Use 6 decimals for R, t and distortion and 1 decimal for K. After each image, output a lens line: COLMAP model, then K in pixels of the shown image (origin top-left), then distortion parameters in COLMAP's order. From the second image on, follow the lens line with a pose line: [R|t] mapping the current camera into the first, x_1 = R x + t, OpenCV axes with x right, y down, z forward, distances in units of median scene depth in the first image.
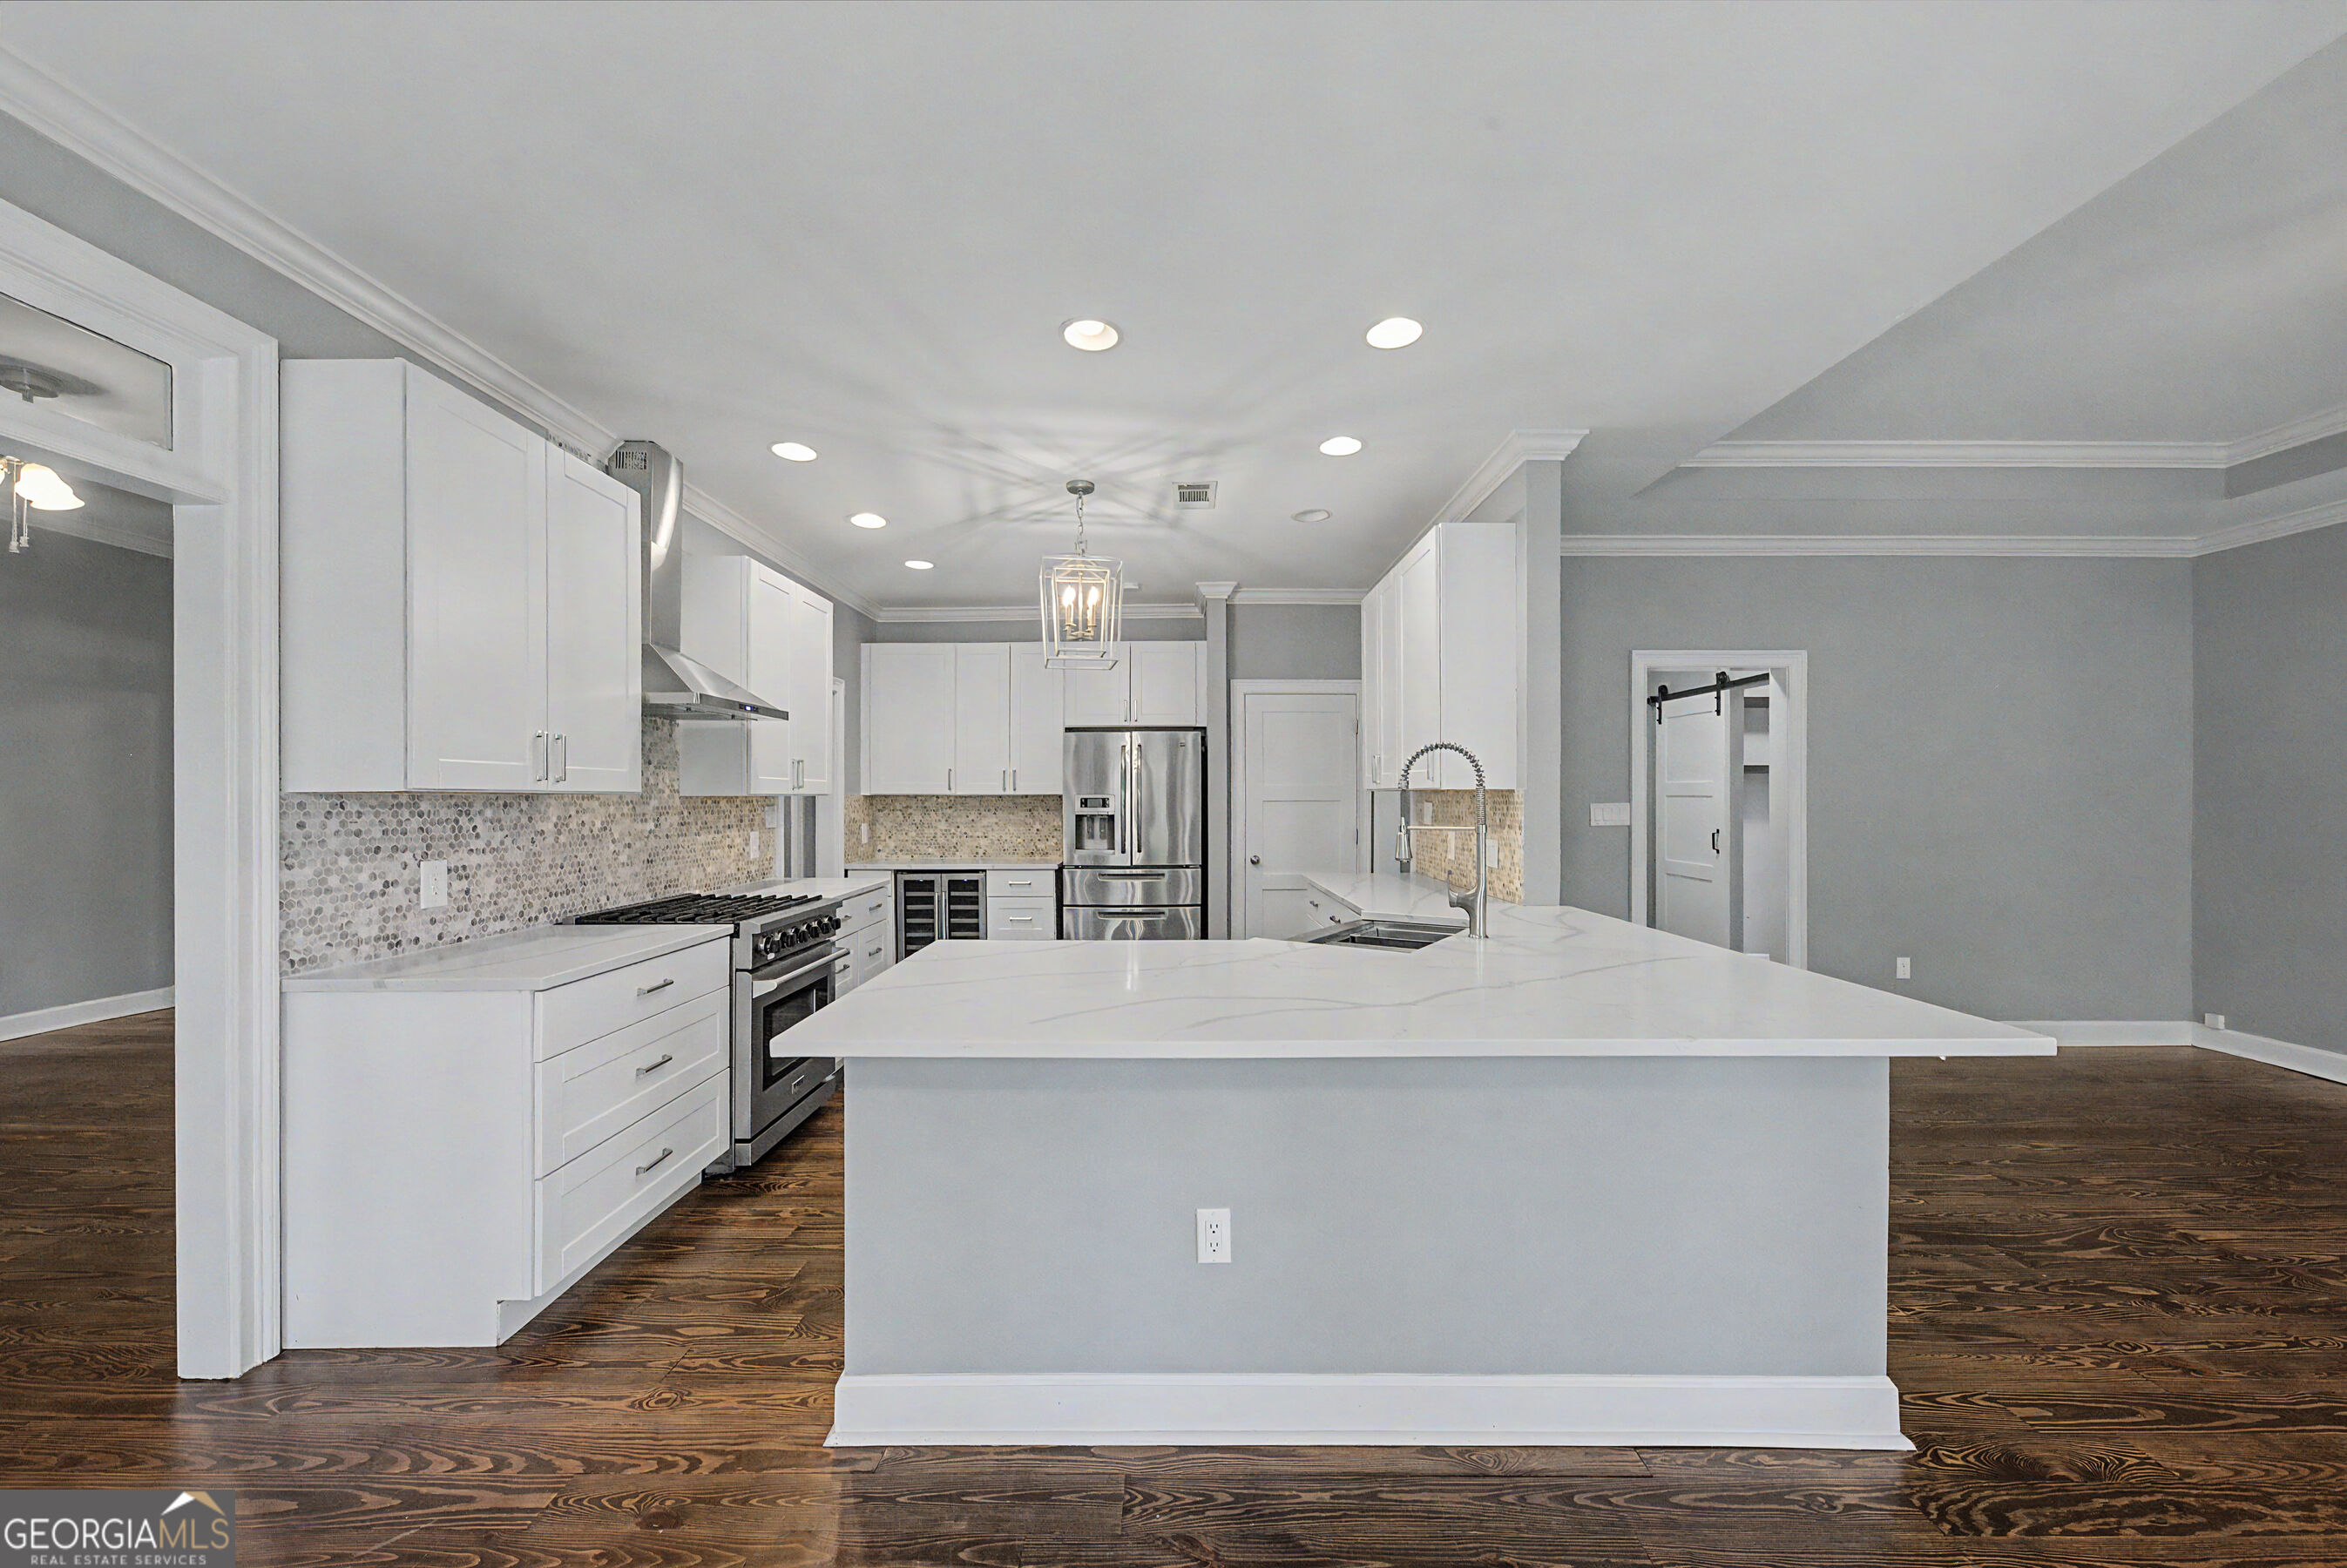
lens RADIAL K [[867.0, 0, 1171.9], [0, 867.0, 792.7], [0, 0, 1]] dist [-0.002064, -0.001259]
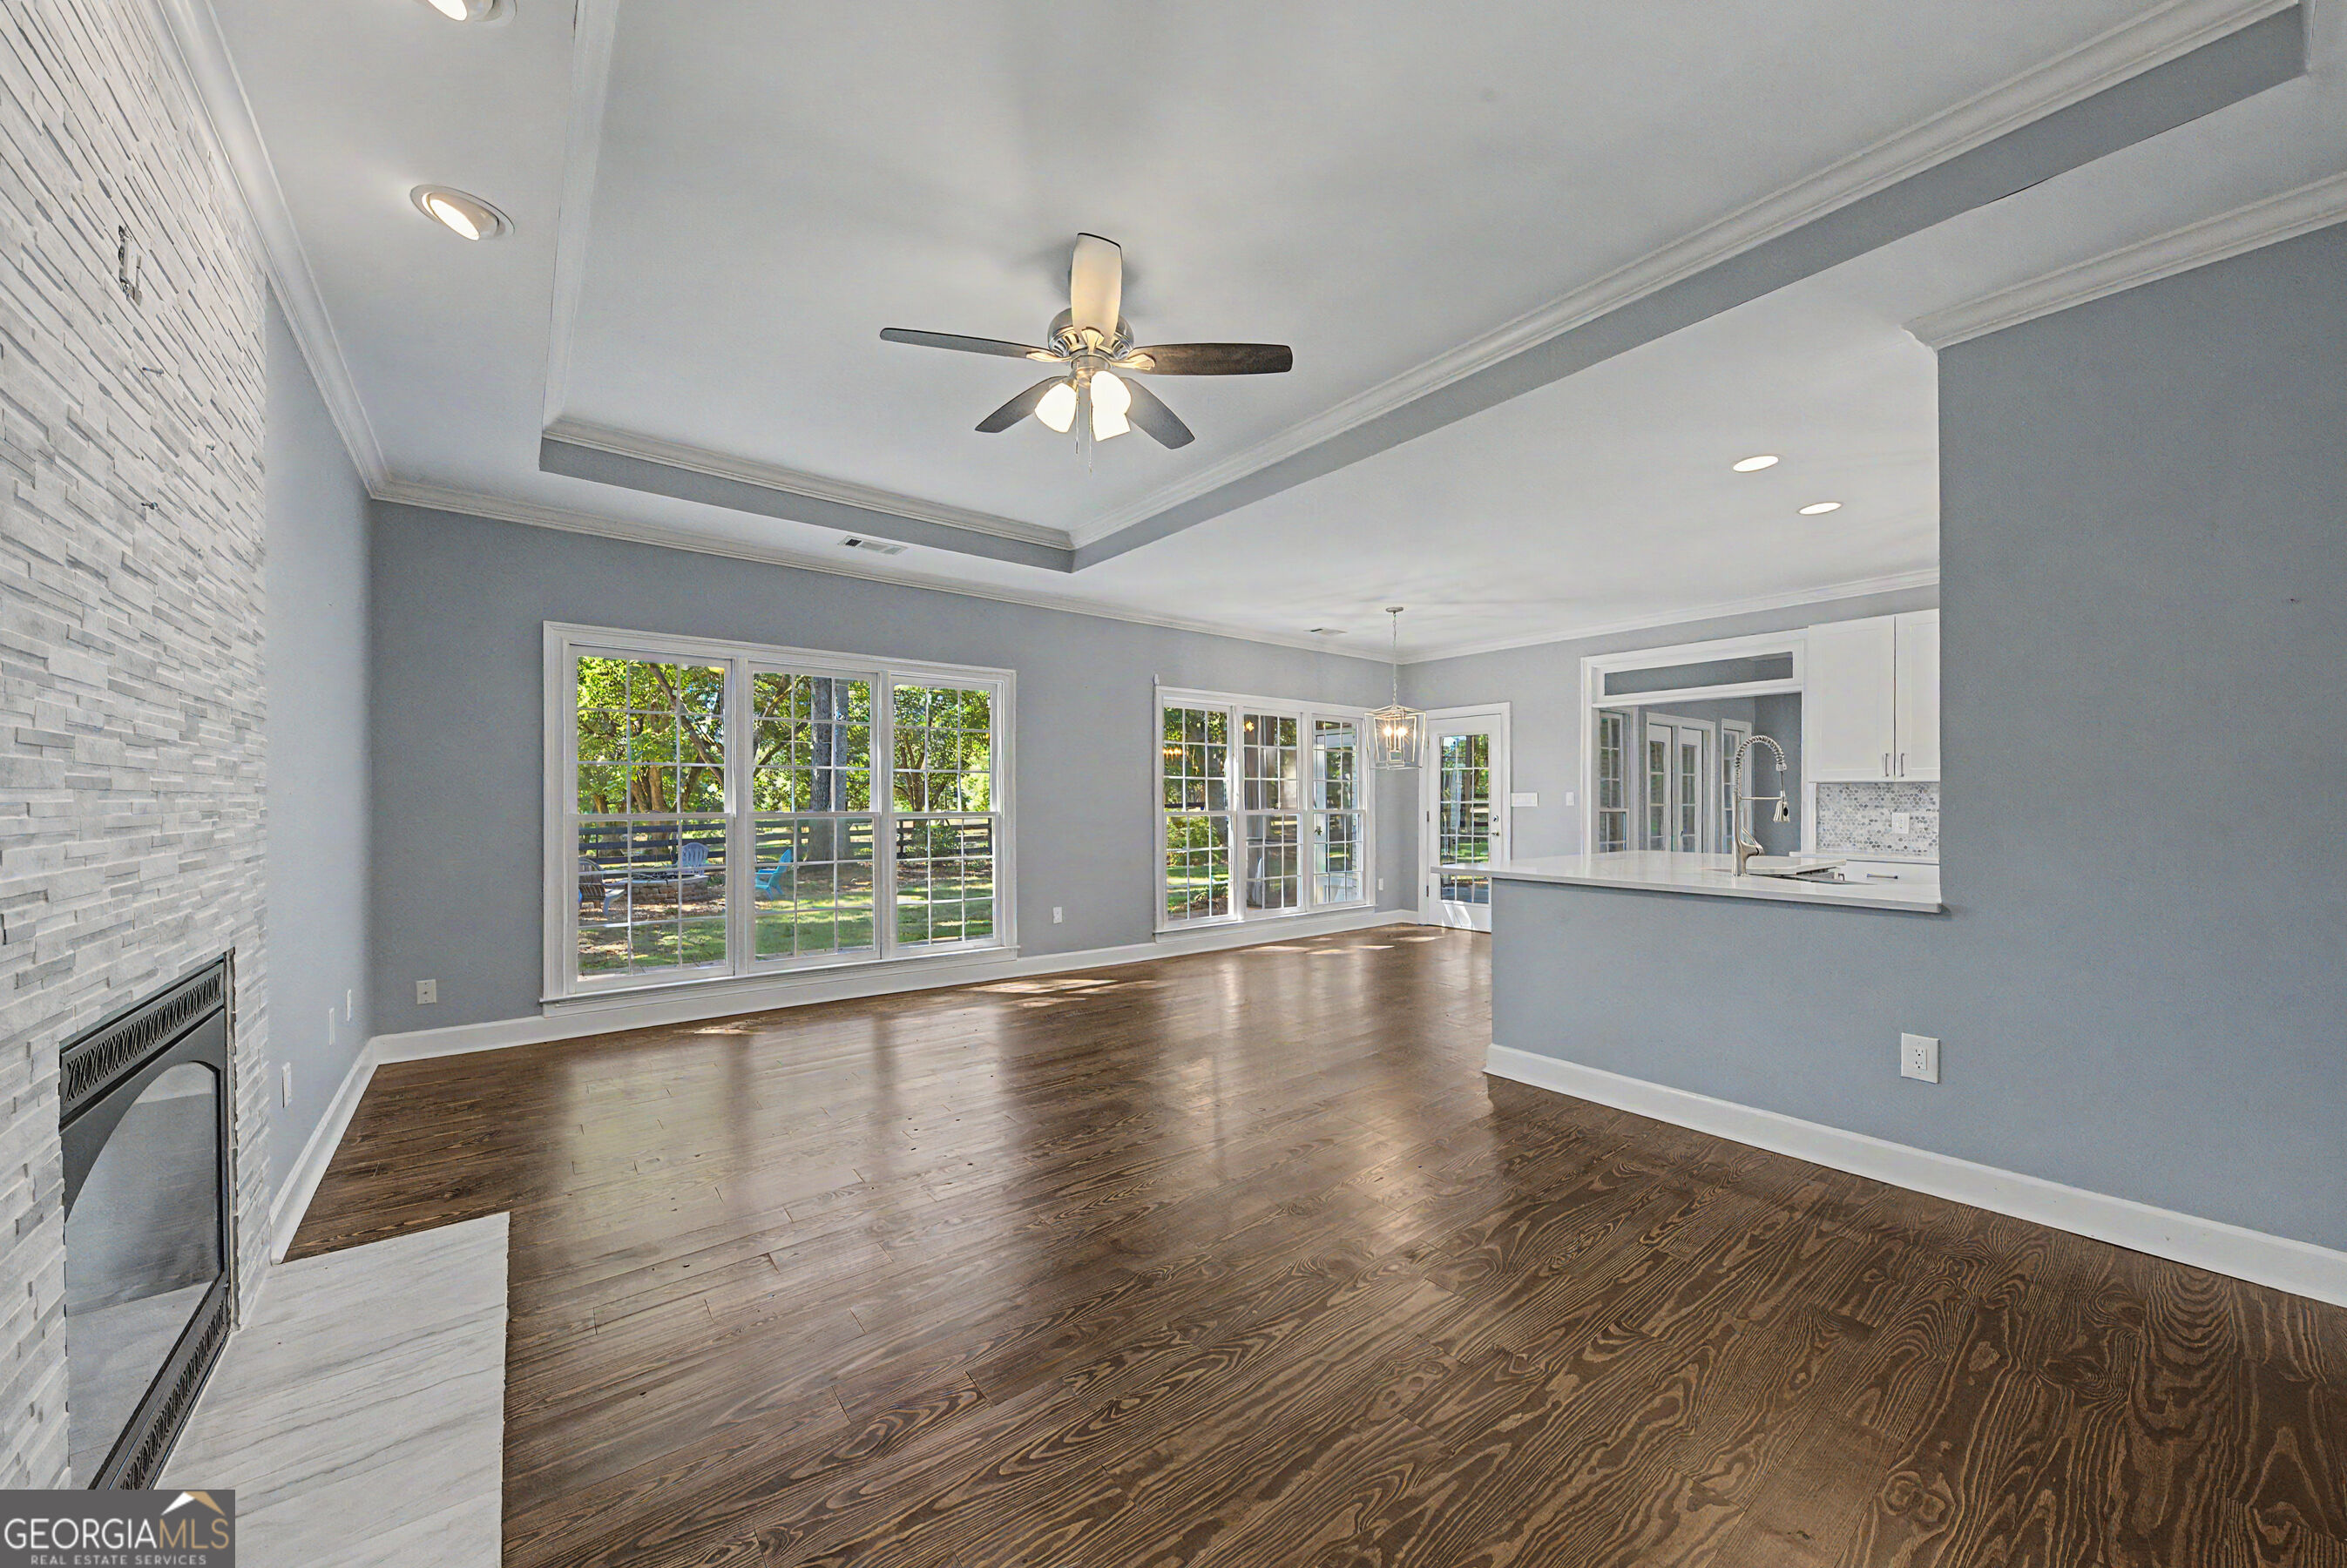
lens RADIAL K [[847.3, 0, 1191.7], [0, 847.3, 799.4], [0, 0, 1]] dist [-0.008639, 0.001847]
pose [[-0.774296, 0.000660, -0.632824, 1.547563], [0.005828, 0.999964, -0.006088, 0.037158], [0.632797, -0.008402, -0.774272, 1.218214]]
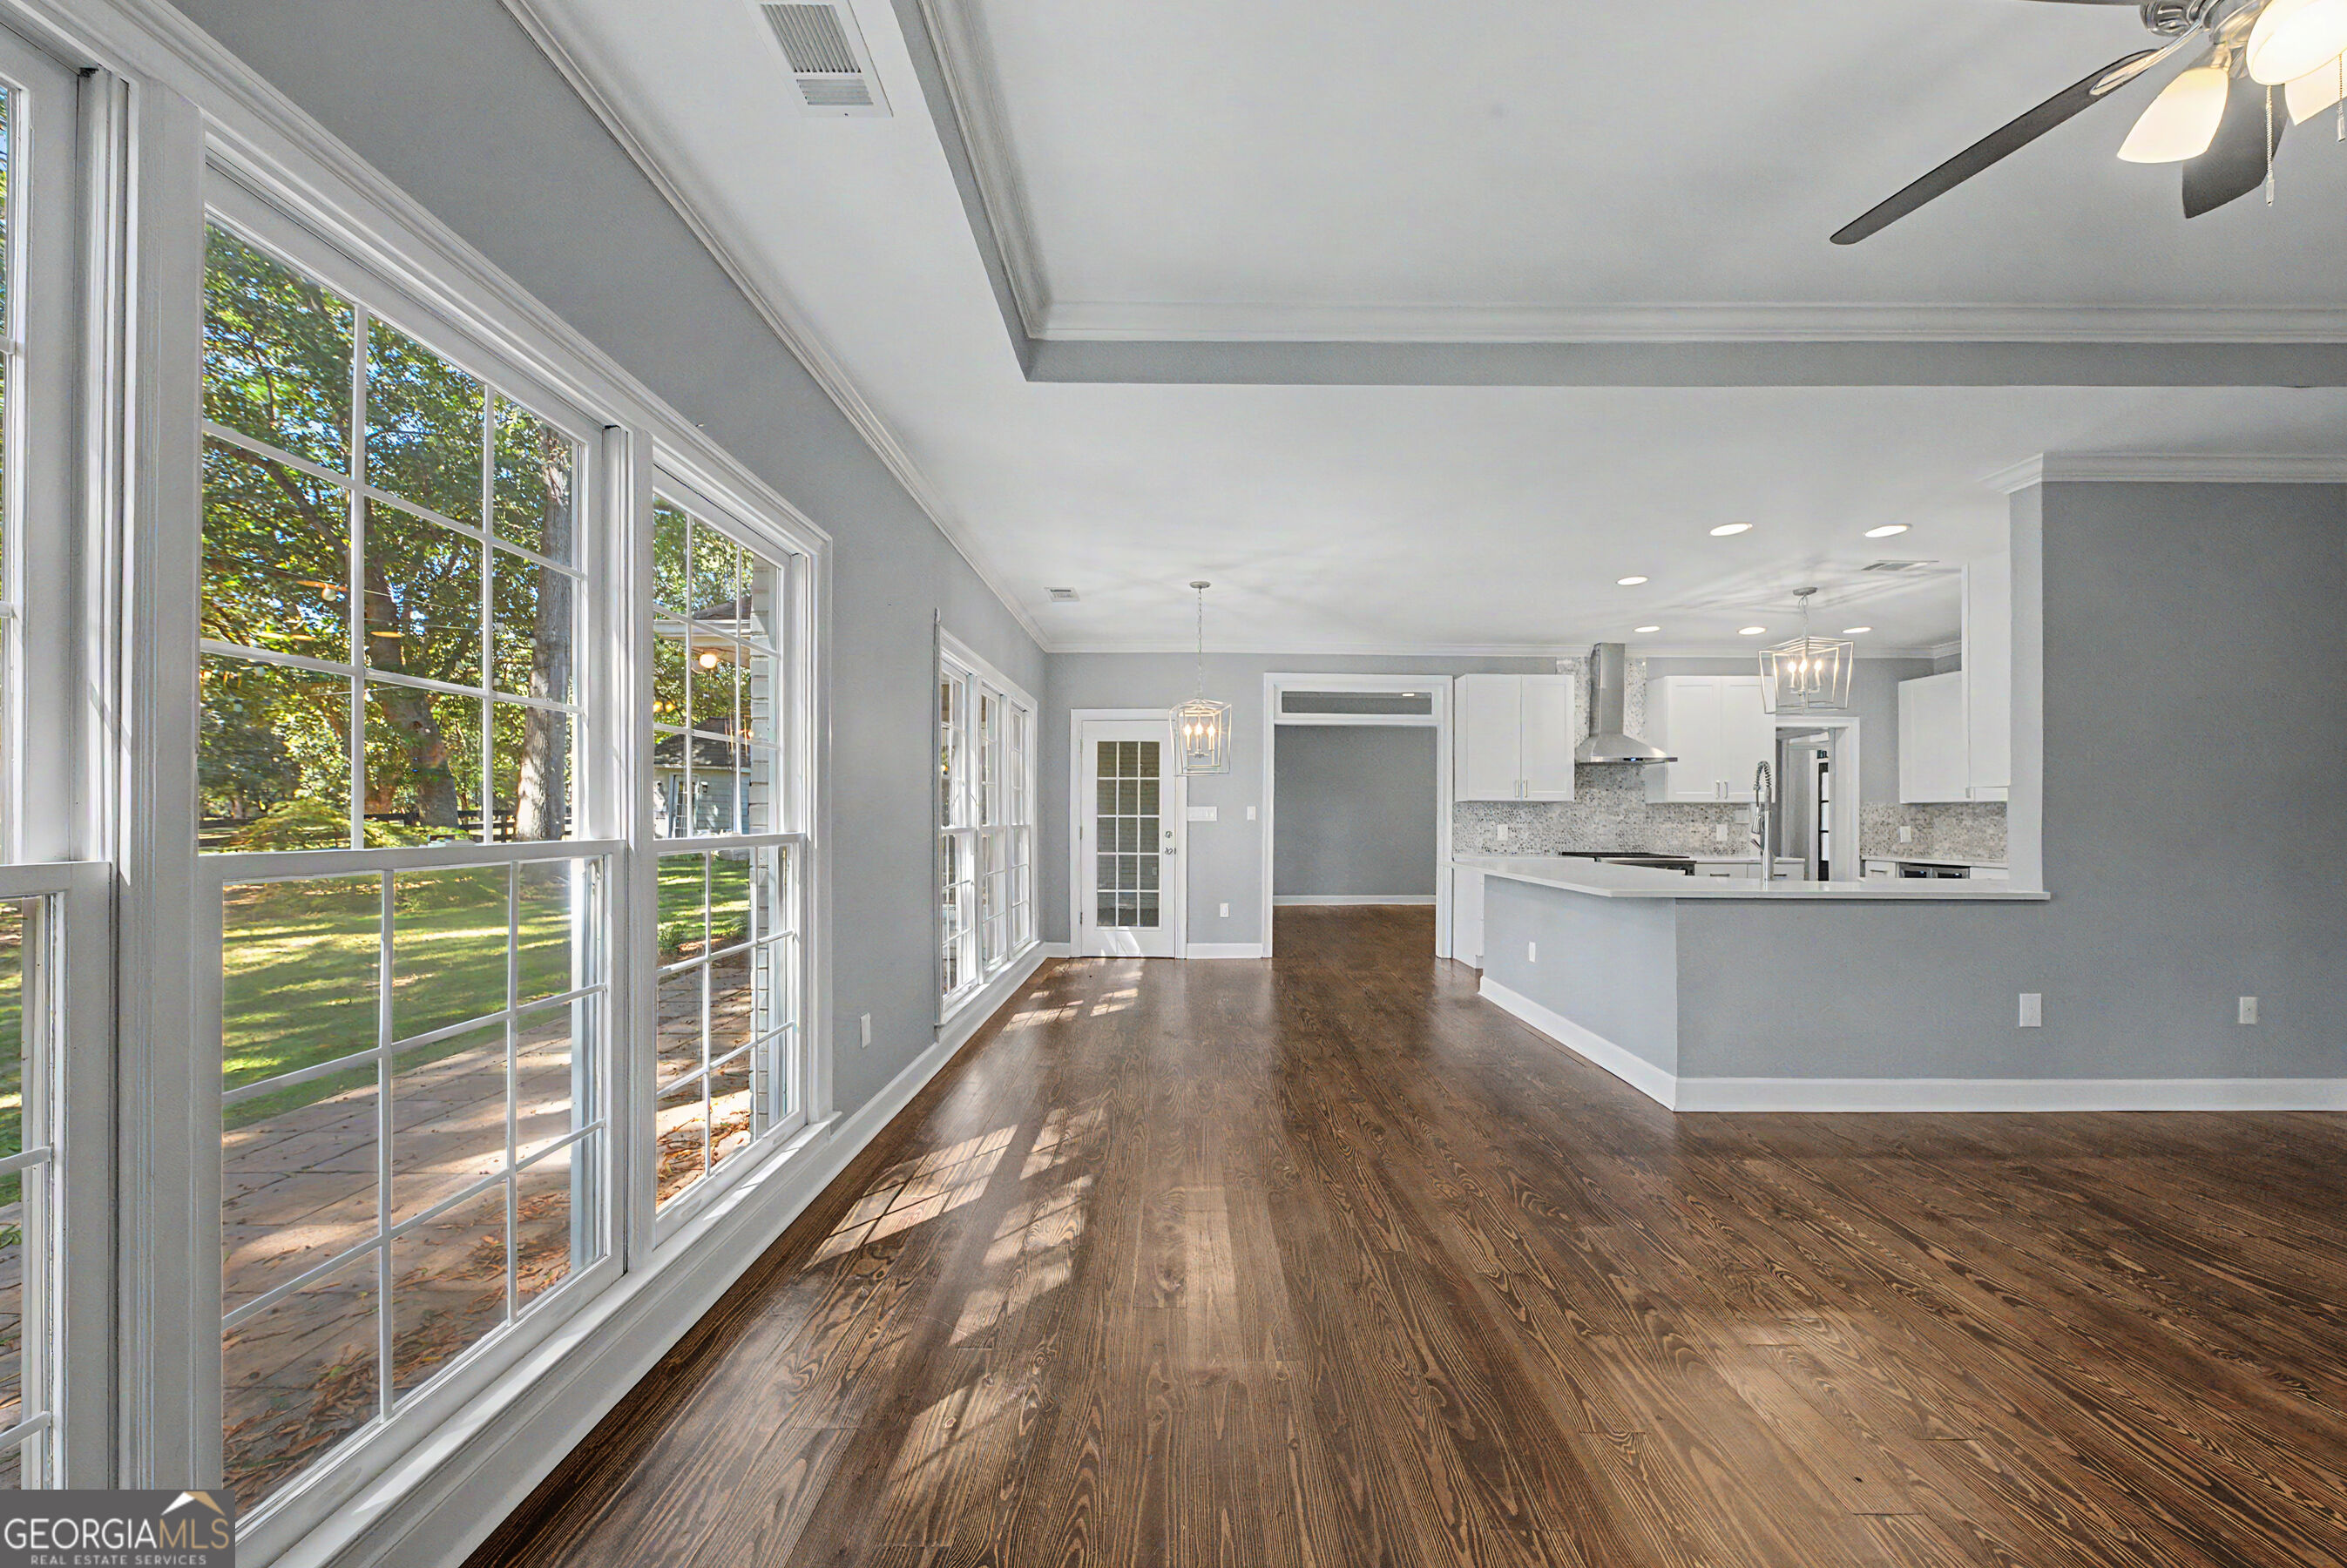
lens RADIAL K [[847.3, 0, 1165.5], [0, 847.3, 822.7], [0, 0, 1]] dist [-0.008639, 0.001847]
pose [[-0.020143, 0.006194, -0.999778, 1.593847], [0.001154, 0.999980, 0.006172, 0.039041], [0.999796, -0.001030, -0.020150, -0.075813]]
